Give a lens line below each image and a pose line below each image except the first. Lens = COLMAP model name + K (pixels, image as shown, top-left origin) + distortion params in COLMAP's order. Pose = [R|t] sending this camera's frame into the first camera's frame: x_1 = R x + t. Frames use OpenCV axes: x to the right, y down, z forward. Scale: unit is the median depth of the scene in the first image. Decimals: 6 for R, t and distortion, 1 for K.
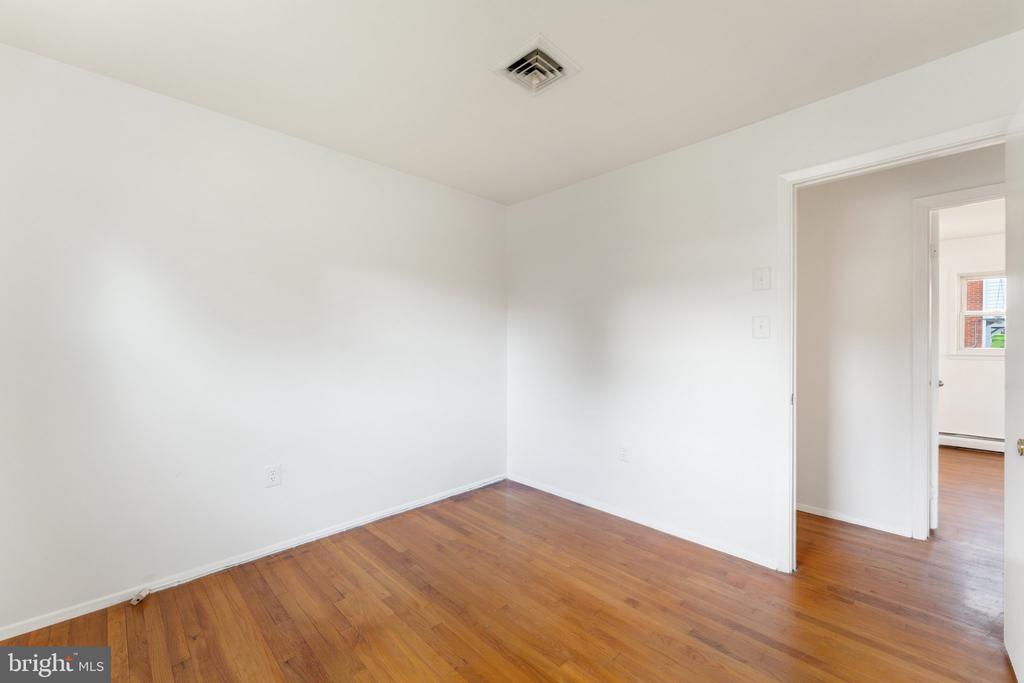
lens RADIAL K [[414.3, 0, 510.3], [0, 414.3, 345.0], [0, 0, 1]] dist [0.000602, 0.000231]
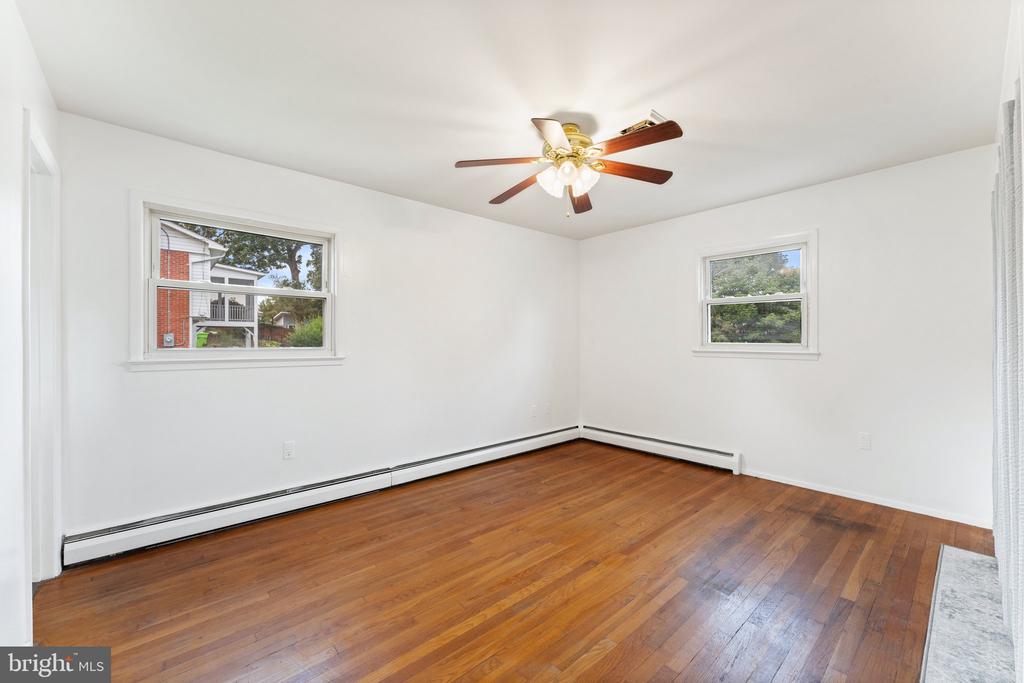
lens RADIAL K [[414.3, 0, 516.1], [0, 414.3, 341.3], [0, 0, 1]] dist [0.000602, 0.000231]
pose [[0.054219, 0.001211, 0.998528, 0.202990], [-0.000586, 0.999999, -0.001181, -0.000732], [-0.998529, -0.000521, 0.054219, 0.176086]]
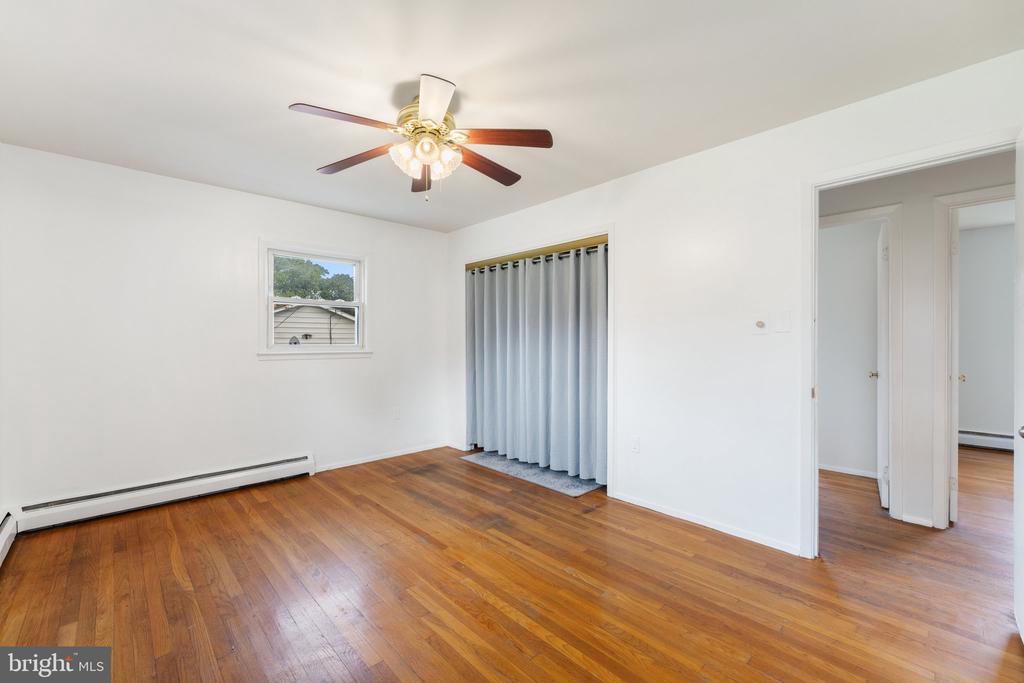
lens RADIAL K [[414.3, 0, 516.7], [0, 414.3, 341.2], [0, 0, 1]] dist [0.000602, 0.000231]
pose [[-0.999352, 0.003137, 0.035862, 0.425467], [0.003088, 0.999994, -0.001425, -0.001840], [-0.035867, -0.001314, -0.999356, 0.406424]]
